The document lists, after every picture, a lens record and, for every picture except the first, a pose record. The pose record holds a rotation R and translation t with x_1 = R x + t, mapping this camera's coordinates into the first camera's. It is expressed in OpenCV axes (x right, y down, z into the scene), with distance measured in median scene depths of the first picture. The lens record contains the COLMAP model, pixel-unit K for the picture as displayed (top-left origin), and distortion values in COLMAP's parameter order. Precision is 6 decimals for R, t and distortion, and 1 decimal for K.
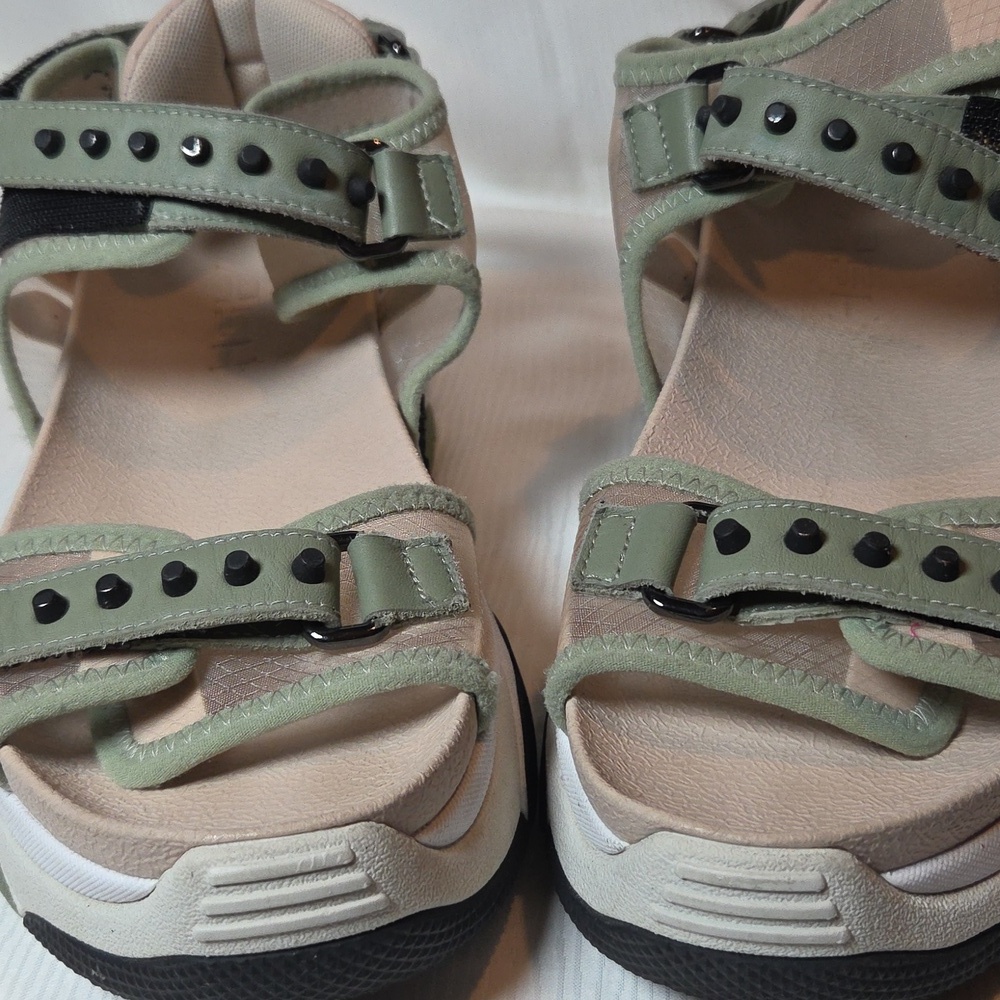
lens RADIAL K [[1385.6, 0, 499.6], [0, 1385.6, 500.0], [0, 0, 1]] dist [-0.012313, 0.062437]
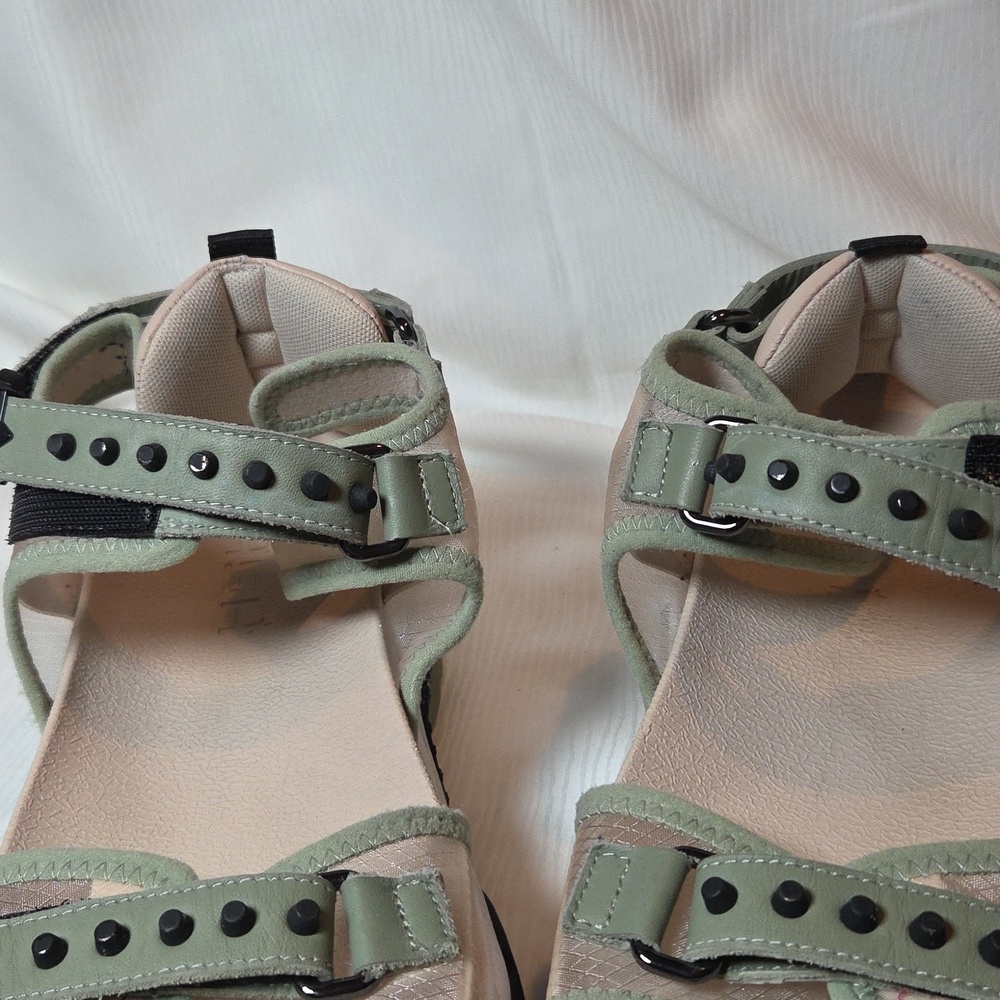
lens RADIAL K [[1385.6, 0, 499.6], [0, 1385.6, 500.0], [0, 0, 1]] dist [-0.012313, 0.062437]
pose [[0.999775, 0.004325, -0.020773, 0.022170], [-0.005147, 0.999198, -0.039703, -0.182458], [0.020584, 0.039801, 0.998996, -0.019983]]
